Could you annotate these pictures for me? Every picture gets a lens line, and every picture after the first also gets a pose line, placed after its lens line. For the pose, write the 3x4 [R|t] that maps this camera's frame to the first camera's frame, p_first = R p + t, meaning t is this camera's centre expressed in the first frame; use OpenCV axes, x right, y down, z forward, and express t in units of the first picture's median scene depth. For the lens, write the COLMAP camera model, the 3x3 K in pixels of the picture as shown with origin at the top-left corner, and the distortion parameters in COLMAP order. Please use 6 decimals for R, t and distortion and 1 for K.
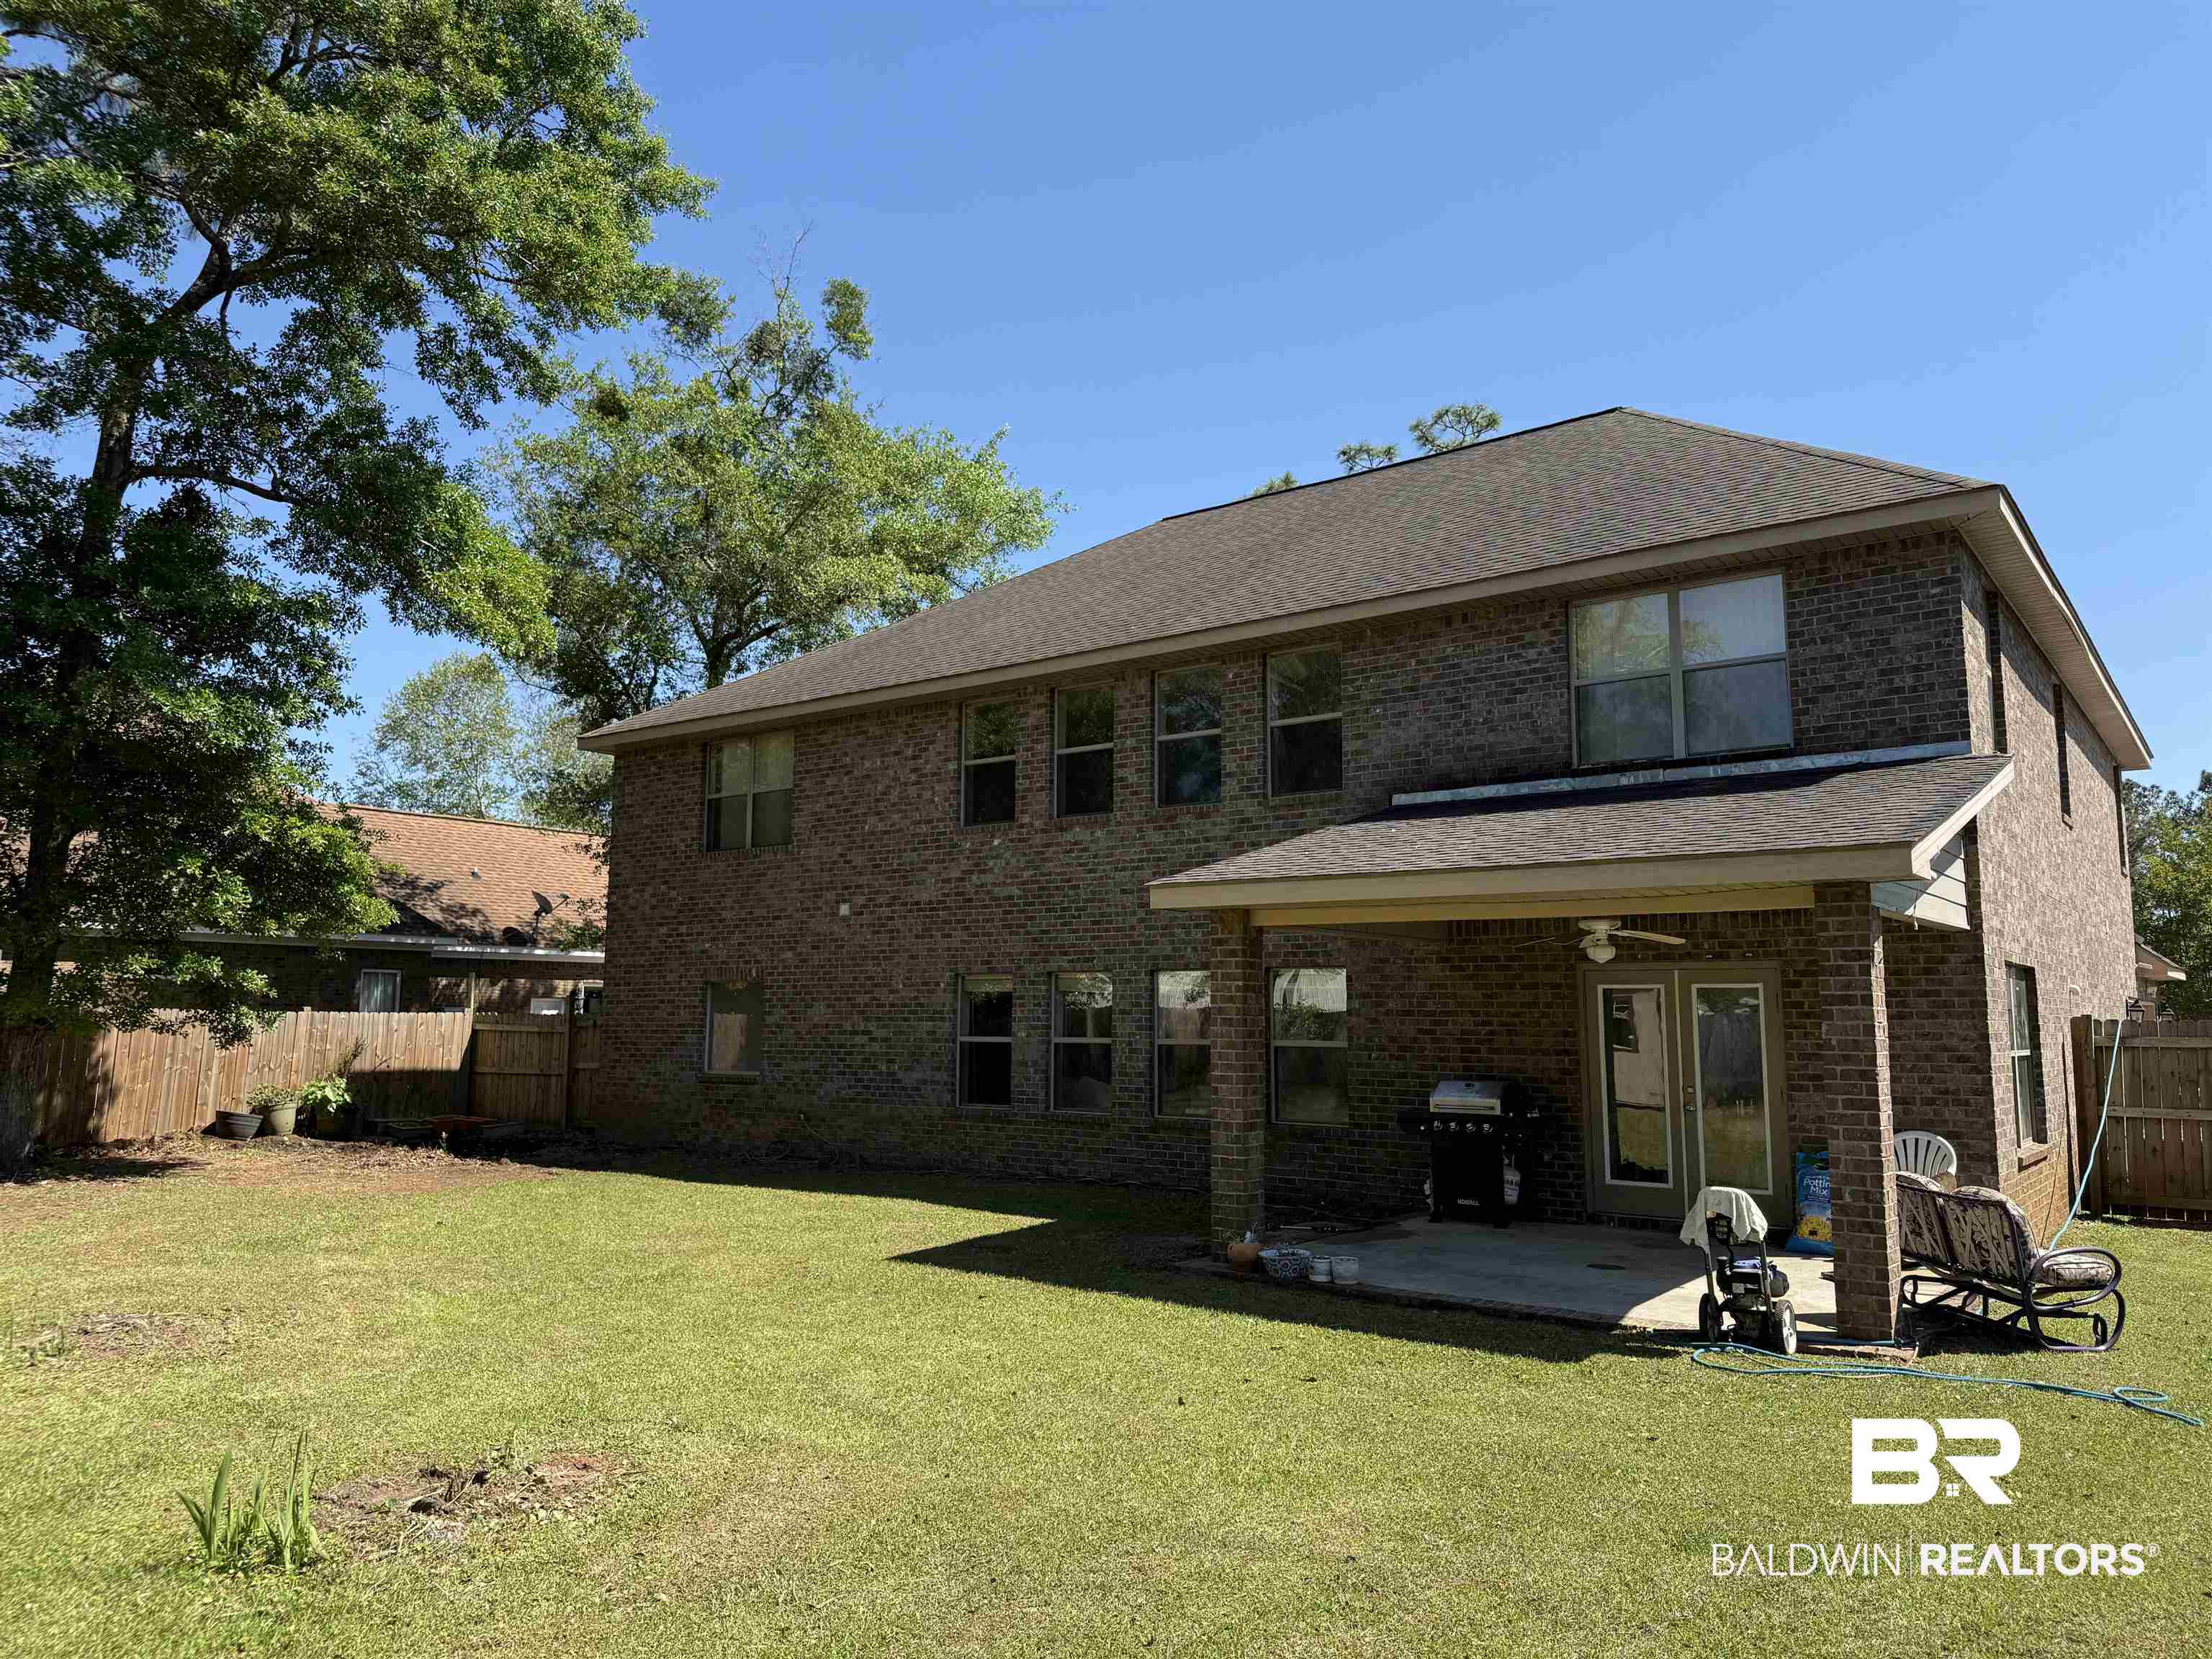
lens RADIAL K [[1557.7, 0, 1101.8], [0, 1557.7, 825.6], [0, 0, 1]] dist [0.058085, -0.044076]
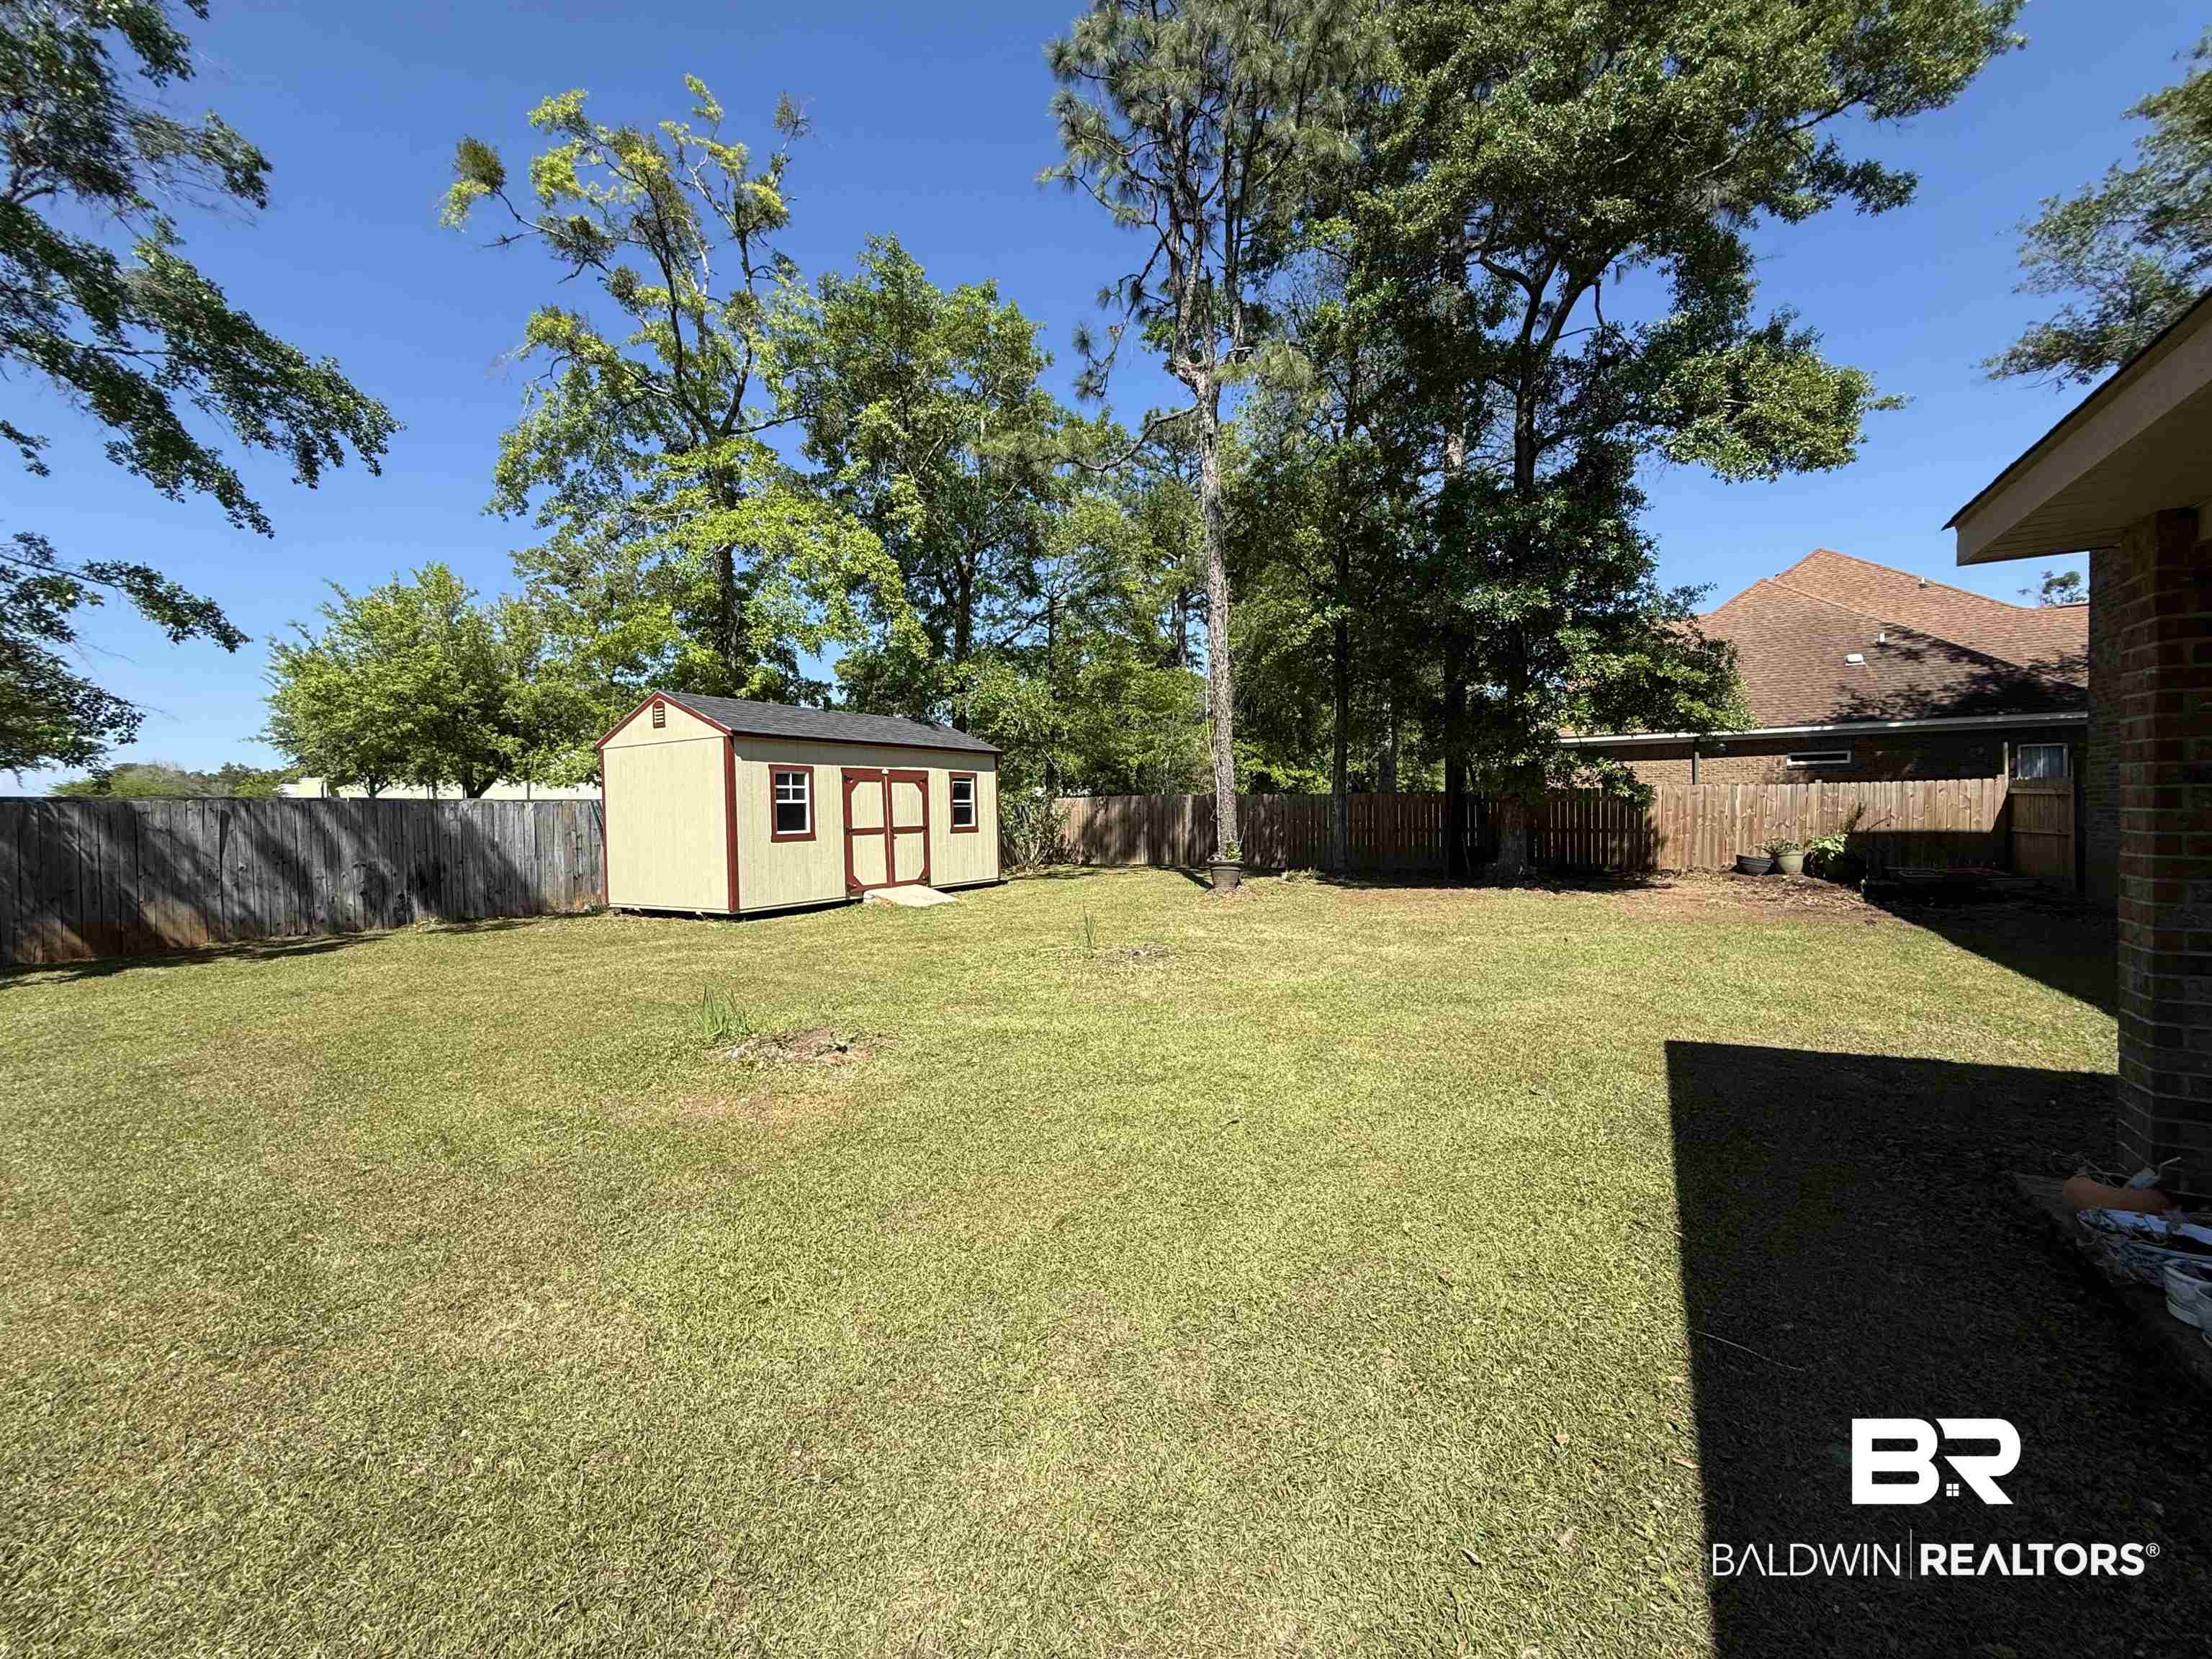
lens RADIAL K [[883.4, 0, 1095.0], [0, 883.4, 824.8], [0, 0, 1]] dist [-0.000865, 0.000643]
pose [[0.086336, 0.002249, -0.996264, 0.213897], [0.143090, 0.989601, 0.014634, 0.066097], [0.985937, -0.143819, 0.085117, 0.410377]]
